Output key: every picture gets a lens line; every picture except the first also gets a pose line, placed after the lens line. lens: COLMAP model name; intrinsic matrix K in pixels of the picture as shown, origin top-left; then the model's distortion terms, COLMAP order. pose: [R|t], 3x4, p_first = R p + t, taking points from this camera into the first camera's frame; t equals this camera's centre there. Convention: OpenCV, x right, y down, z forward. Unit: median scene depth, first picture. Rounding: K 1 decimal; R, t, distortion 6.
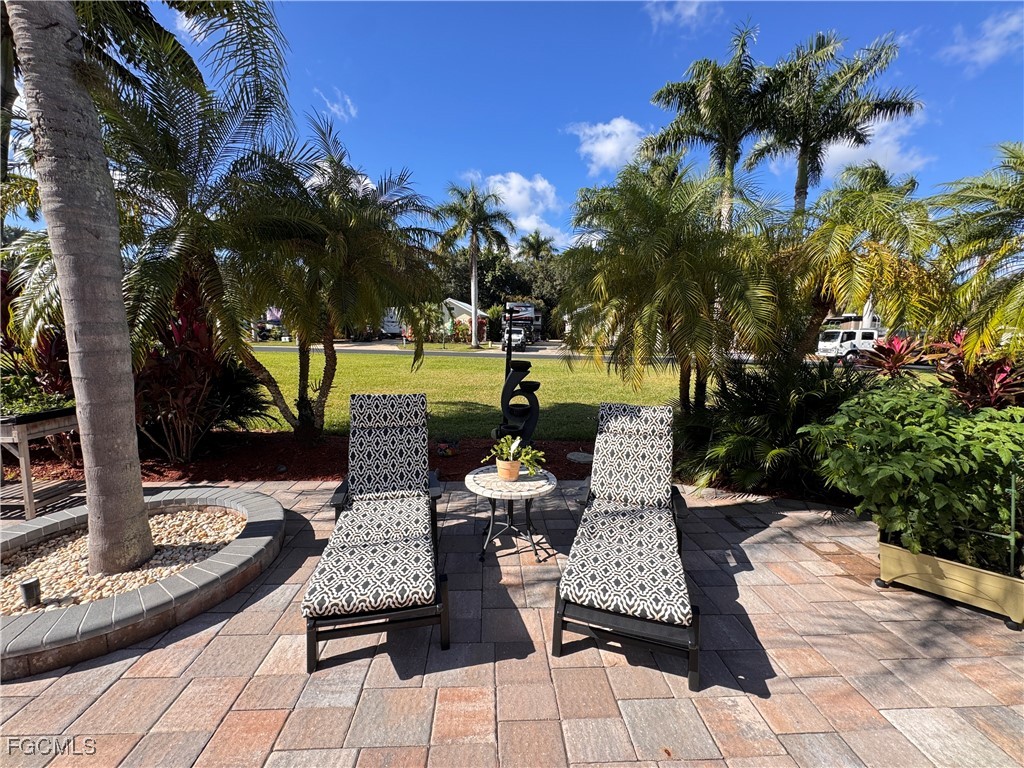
lens RADIAL K [[405.8, 0, 509.7], [0, 405.8, 383.8], [0, 0, 1]] dist [-0.001746, -0.000080]
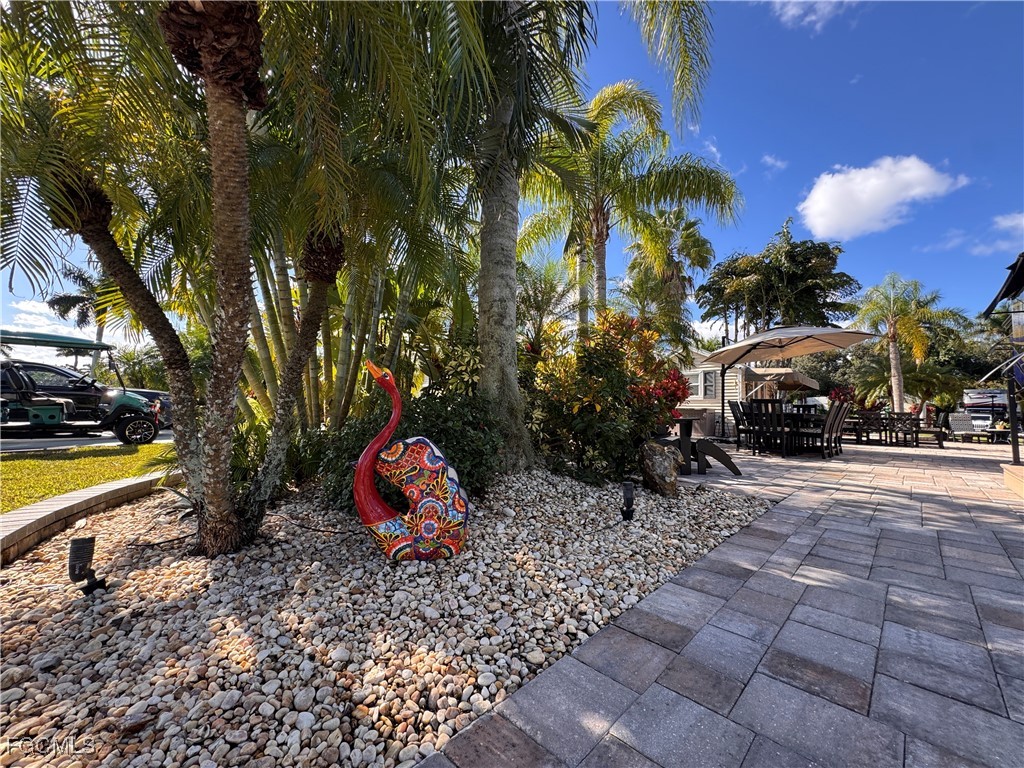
lens RADIAL K [[409.1, 0, 508.8], [0, 409.1, 383.1], [0, 0, 1]] dist [-0.001909, -0.000392]
pose [[0.675832, -0.048930, -0.735430, -0.336513], [-0.116872, 0.978056, -0.172473, 1.128462], [0.727731, 0.202514, 0.655283, -6.133405]]
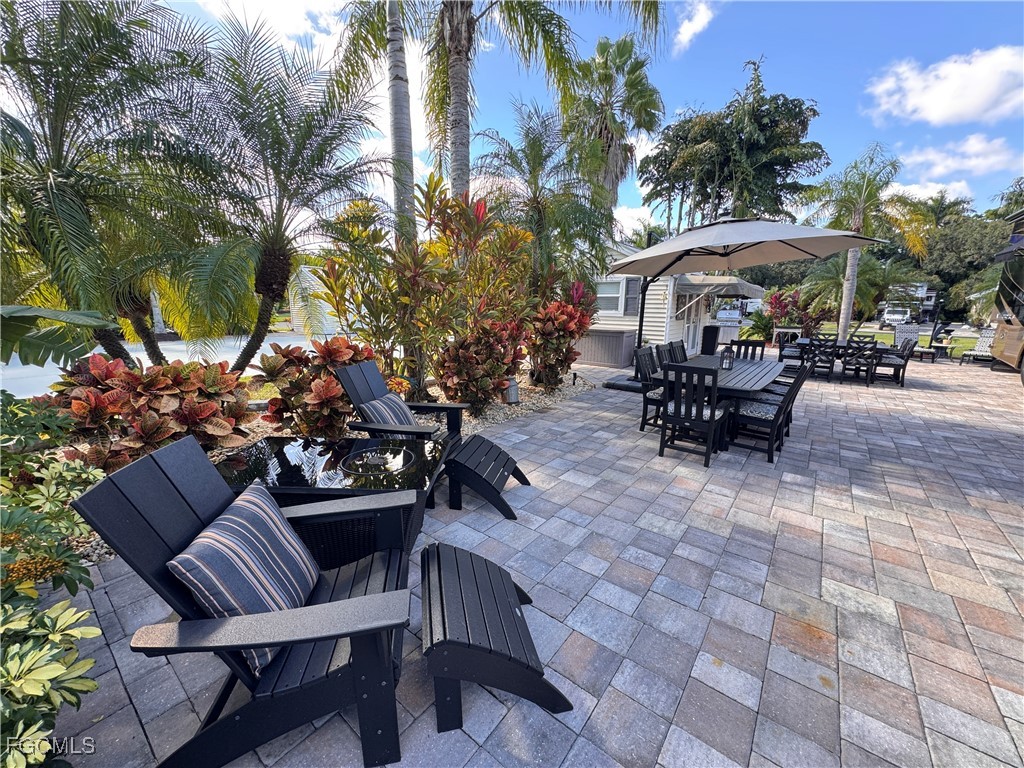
lens RADIAL K [[405.8, 0, 509.7], [0, 405.8, 383.8], [0, 0, 1]] dist [-0.001746, -0.000080]
pose [[0.759887, 0.125654, -0.637796, -0.674691], [-0.093003, 0.992062, 0.084643, 0.655849], [0.643368, -0.005002, 0.765540, -4.860829]]
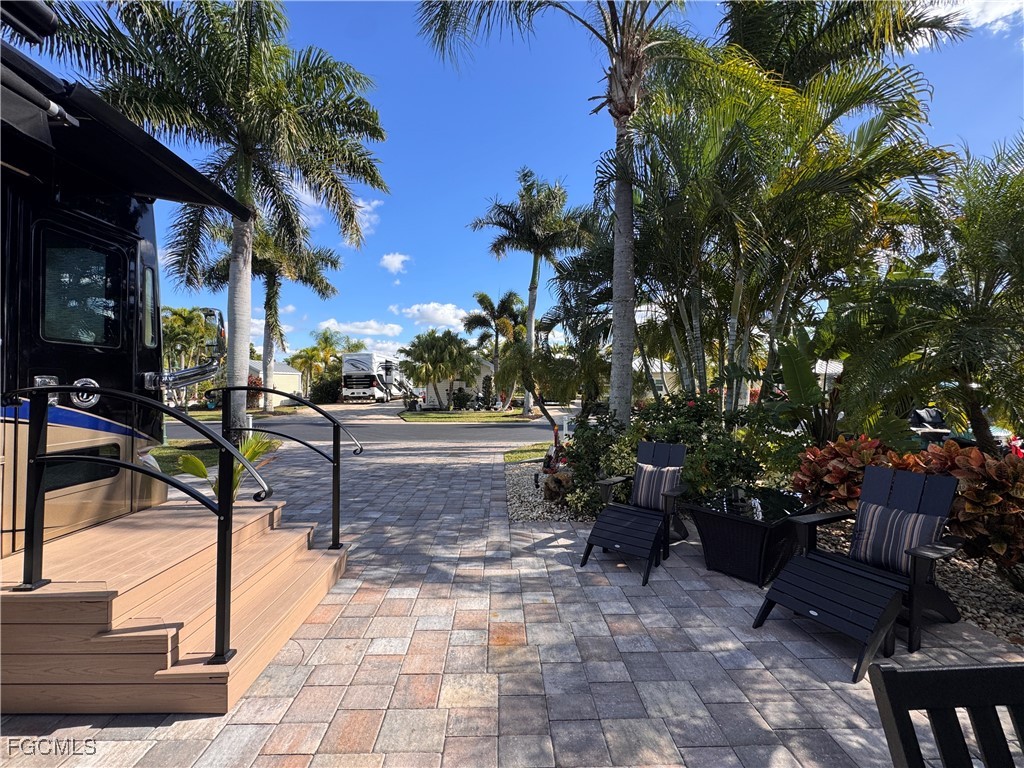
lens RADIAL K [[409.1, 0, 508.8], [0, 409.1, 383.1], [0, 0, 1]] dist [-0.001909, -0.000392]
pose [[-0.999439, -0.023383, 0.023981, -0.691159], [-0.020027, 0.991086, 0.131709, 0.401435], [-0.026847, 0.131155, -0.990998, -3.282989]]
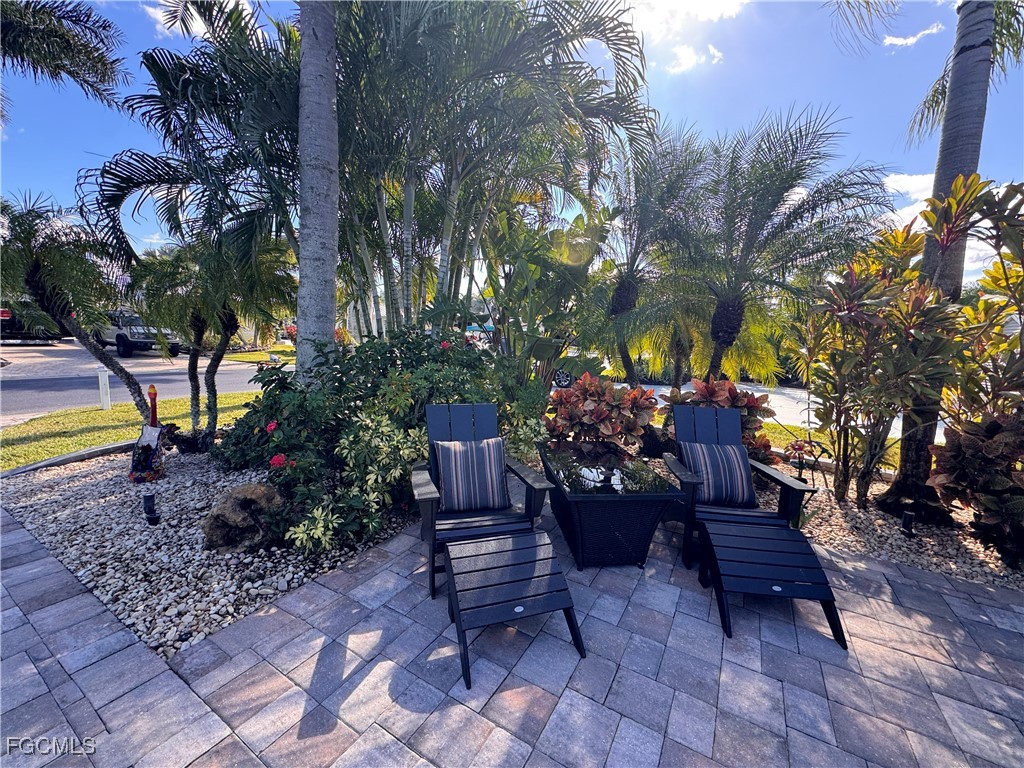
lens RADIAL K [[406.1, 0, 509.9], [0, 406.1, 383.0], [0, 0, 1]] dist [-0.002538, -0.000186]
pose [[-0.544400, 0.057103, -0.836880, -0.462740], [-0.166700, 0.970416, 0.174654, 0.567018], [0.822095, 0.234590, -0.518775, -4.179831]]
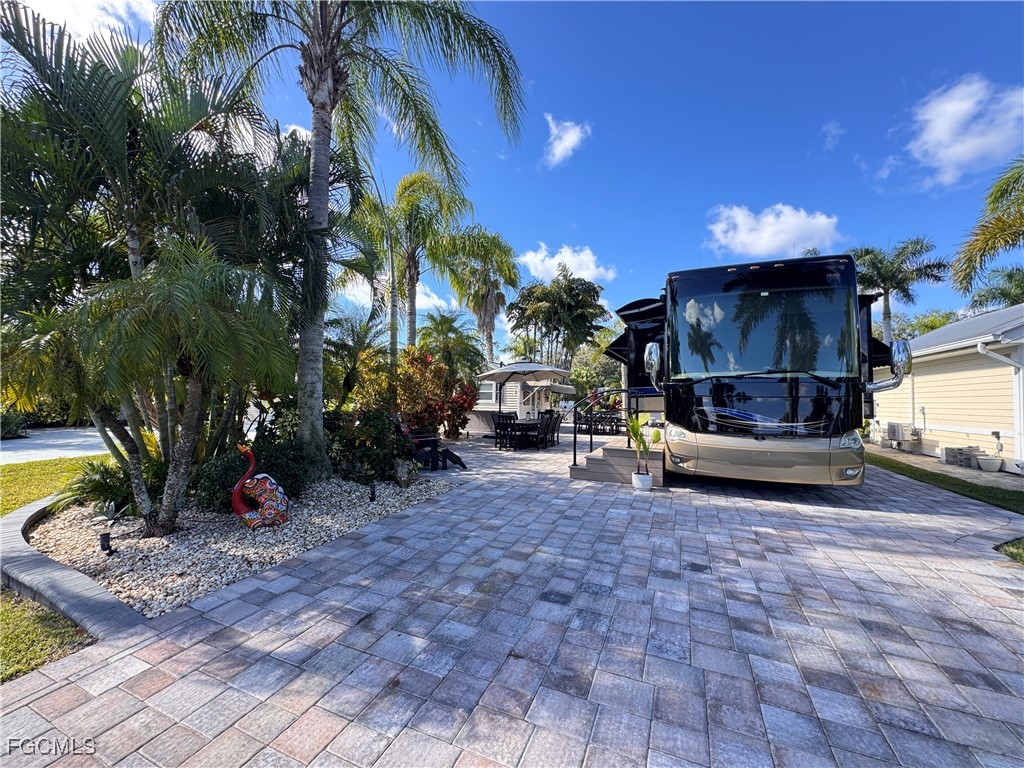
lens RADIAL K [[407.6, 0, 510.4], [0, 407.6, 383.3], [0, 0, 1]] dist [-0.002076, -0.000329]
pose [[0.901052, -0.016082, -0.433412, 0.543278], [-0.063144, 0.983800, -0.167780, 0.979234], [0.429089, 0.178545, 0.885440, -6.782992]]
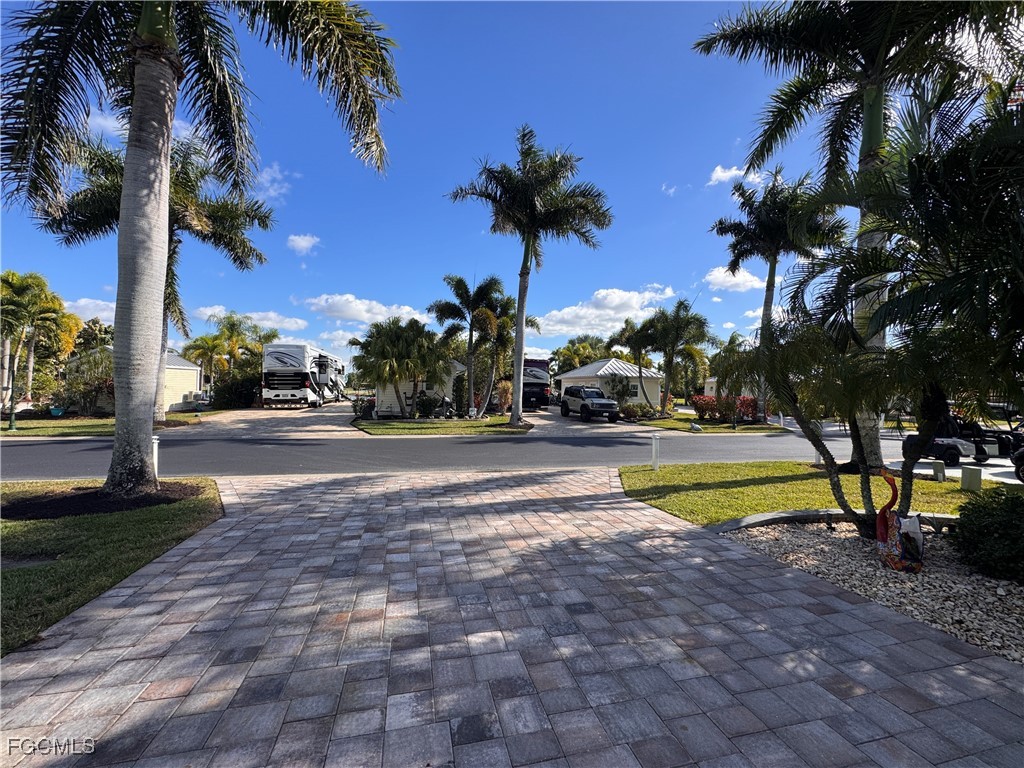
lens RADIAL K [[409.1, 0, 508.8], [0, 409.1, 383.1], [0, 0, 1]] dist [-0.001909, -0.000392]
pose [[-0.980613, -0.040831, -0.191654, 0.605718], [-0.064089, 0.991089, 0.116770, 0.631725], [0.185178, 0.126789, -0.974491, -4.784218]]
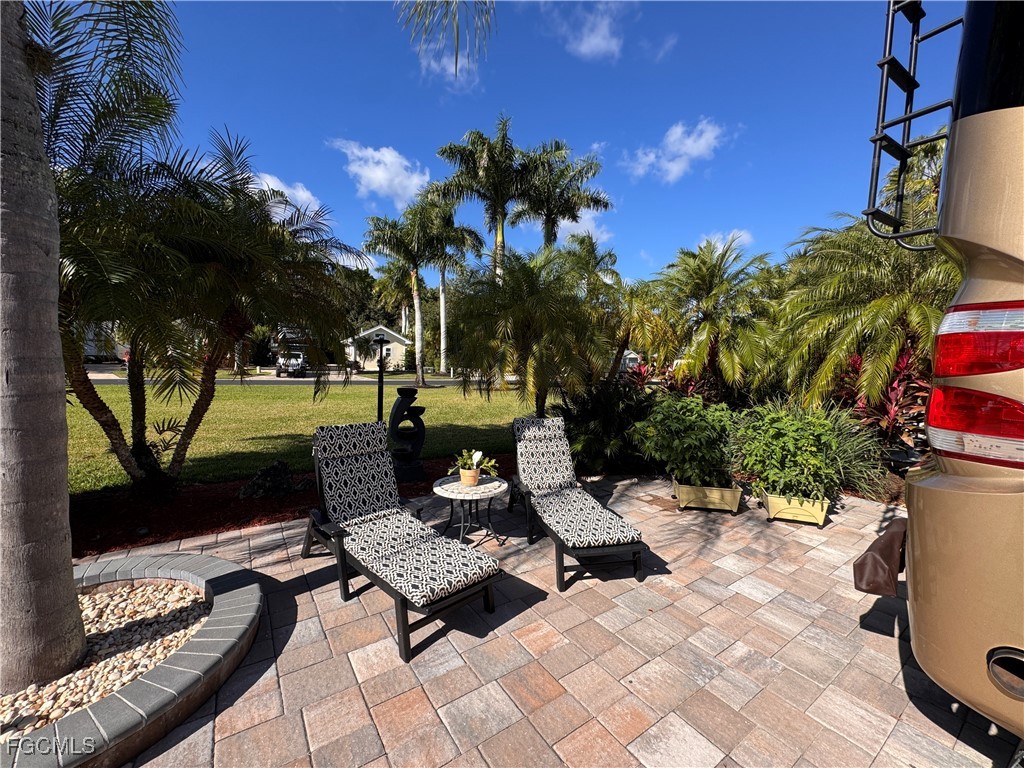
lens RADIAL K [[404.6, 0, 507.9], [0, 404.6, 384.1], [0, 0, 1]] dist [0.000155, -0.000069]
pose [[0.856305, -0.027352, 0.515746, -0.490774], [0.056809, 0.997526, -0.041418, -0.011284], [-0.513337, 0.064766, 0.855740, -0.115632]]
